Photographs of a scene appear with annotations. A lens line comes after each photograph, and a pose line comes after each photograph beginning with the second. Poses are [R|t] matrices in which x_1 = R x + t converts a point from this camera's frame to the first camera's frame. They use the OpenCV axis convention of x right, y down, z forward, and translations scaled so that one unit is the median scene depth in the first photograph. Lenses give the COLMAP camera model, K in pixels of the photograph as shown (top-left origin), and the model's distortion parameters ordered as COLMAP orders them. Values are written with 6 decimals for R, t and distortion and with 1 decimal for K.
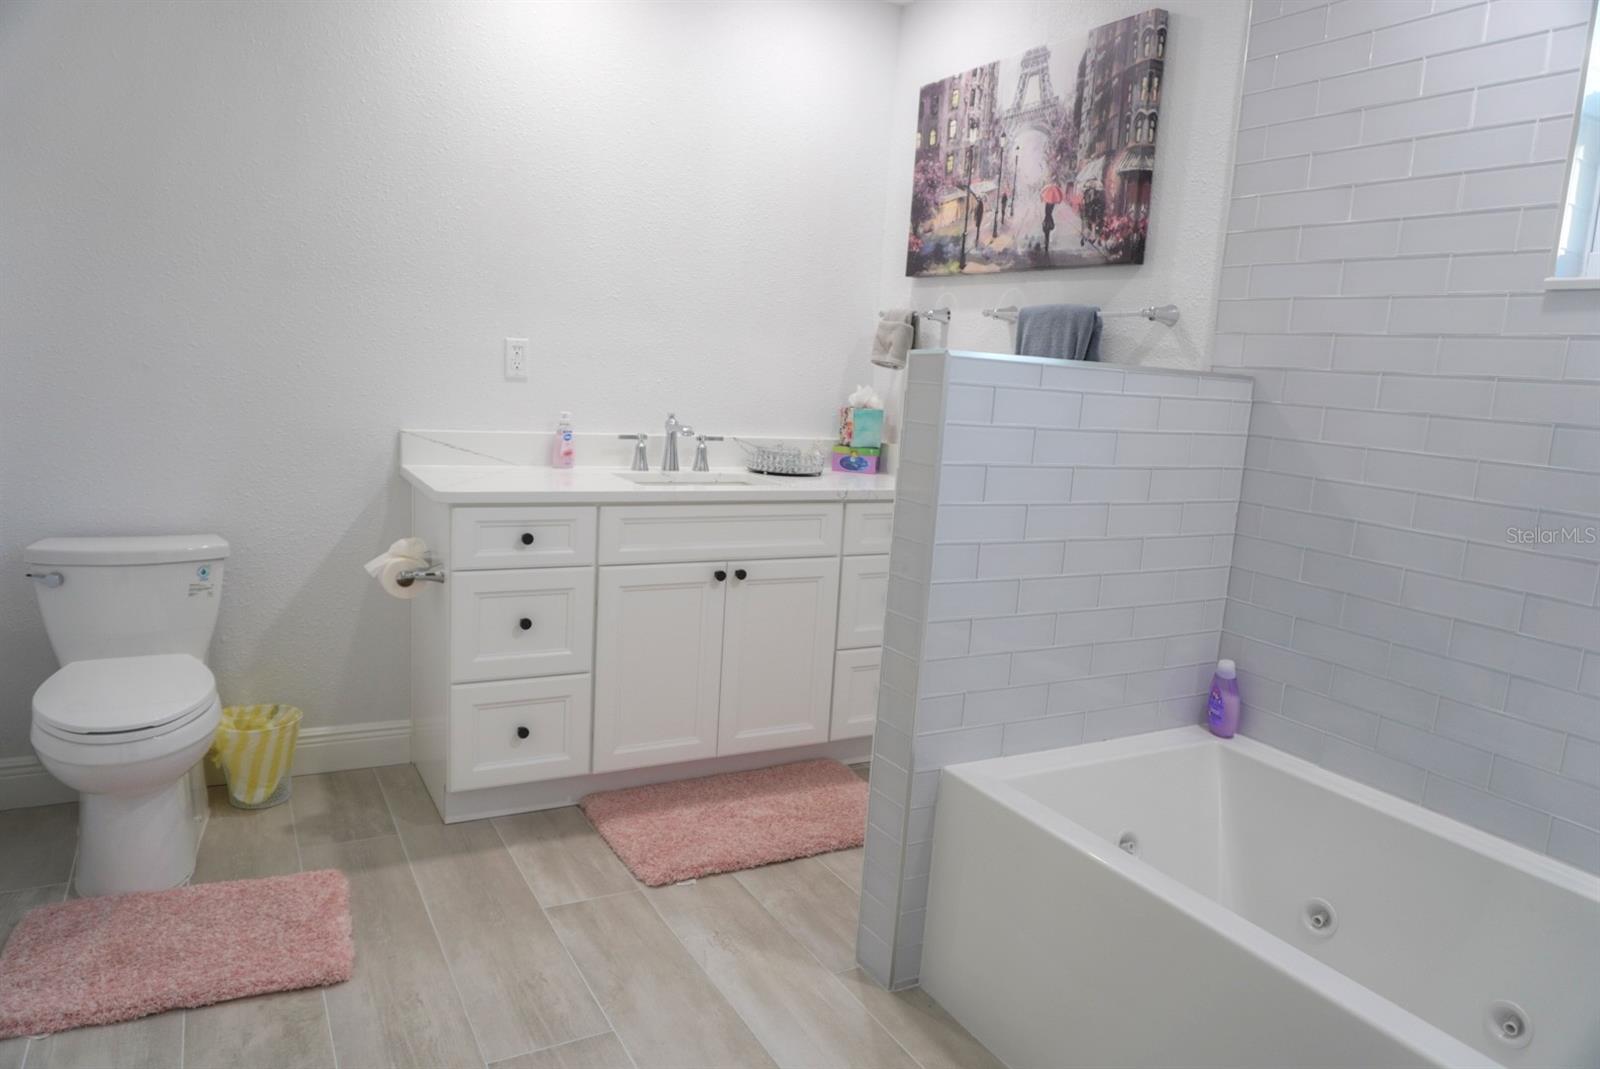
lens RADIAL K [[1069.9, 0, 798.7], [0, 1069.9, 535.9], [0, 0, 1]] dist [-0.051603, 0.040182]
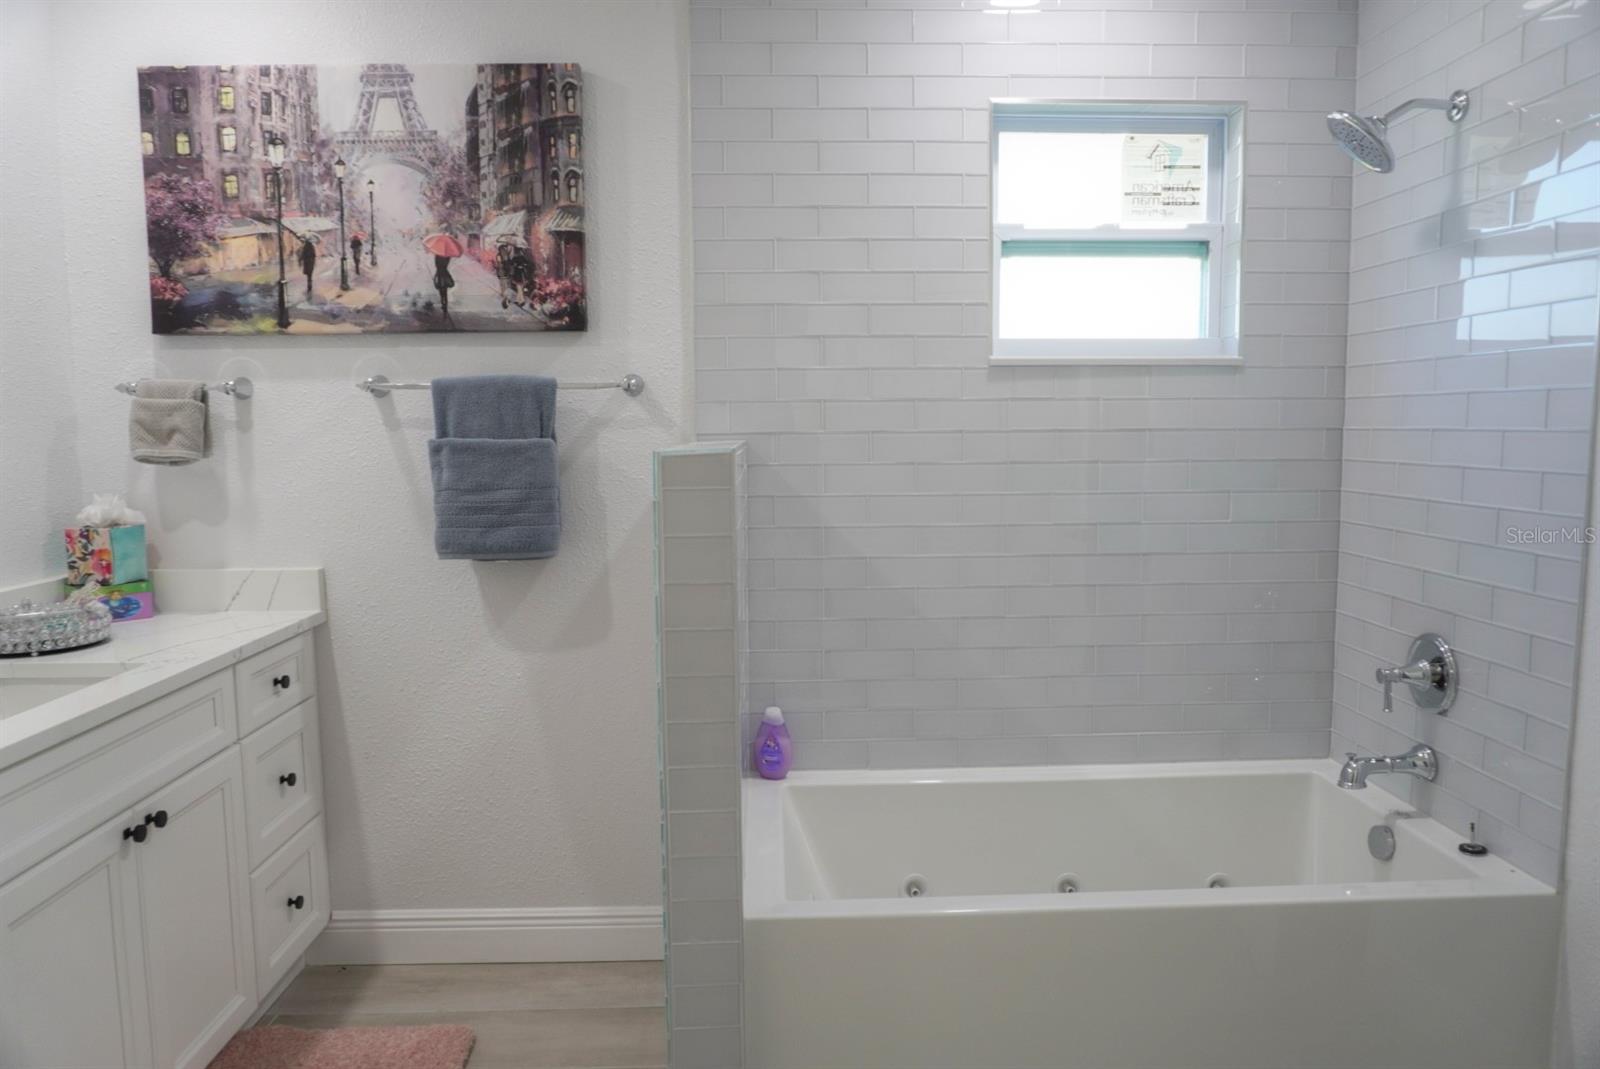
lens RADIAL K [[1069.9, 0, 803.5], [0, 1069.9, 536.3], [0, 0, 1]] dist [-0.051603, 0.040182]
pose [[0.453303, -0.161487, 0.876606, -0.409569], [0.179501, 0.979842, 0.087683, -0.115933], [-0.873095, 0.117605, 0.473153, 0.373248]]
